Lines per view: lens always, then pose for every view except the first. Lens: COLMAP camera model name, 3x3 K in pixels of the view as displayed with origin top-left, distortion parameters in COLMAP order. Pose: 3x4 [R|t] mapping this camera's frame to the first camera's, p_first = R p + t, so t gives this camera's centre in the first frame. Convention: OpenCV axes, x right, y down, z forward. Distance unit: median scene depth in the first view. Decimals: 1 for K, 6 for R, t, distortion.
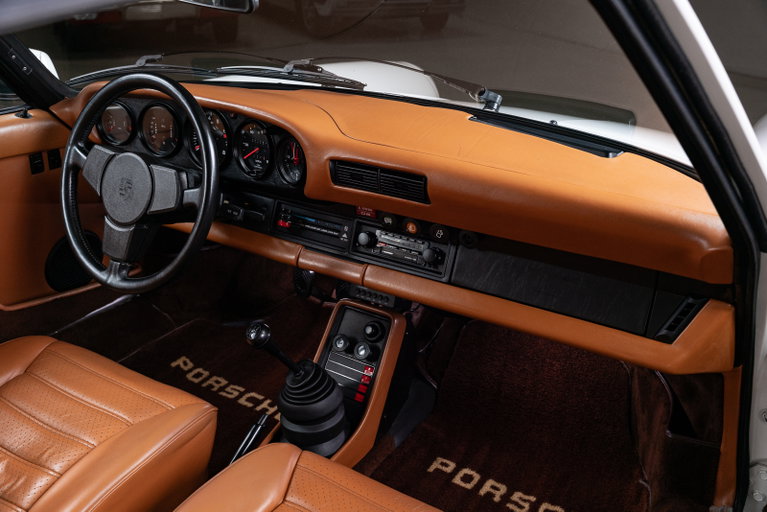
lens RADIAL K [[725.7, 0, 383.2], [0, 725.7, 255.5], [0, 0, 1]] dist [-0.007404, 0.000000]
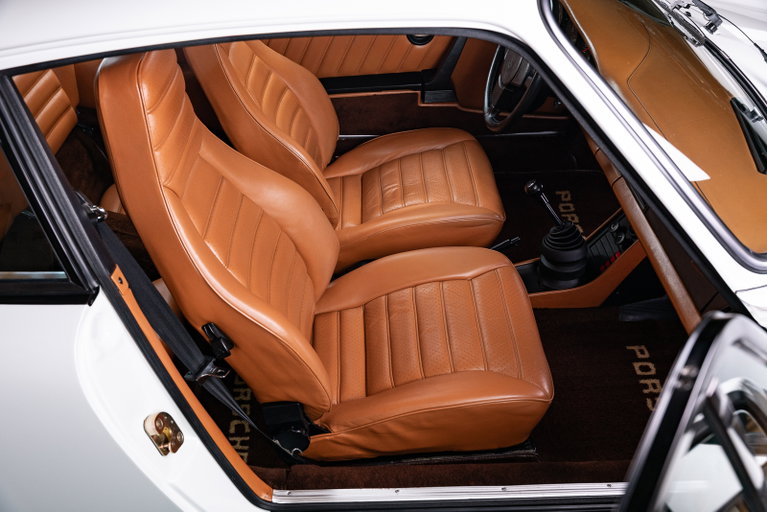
lens RADIAL K [[725.7, 0, 387.5], [0, 725.7, 251.7], [0, 0, 1]] dist [-0.007404, 0.000000]
pose [[0.574797, 0.491876, -0.653962, 0.631656], [-0.320411, 0.870651, 0.373234, -0.212230], [0.752958, -0.004997, 0.658050, -0.177278]]
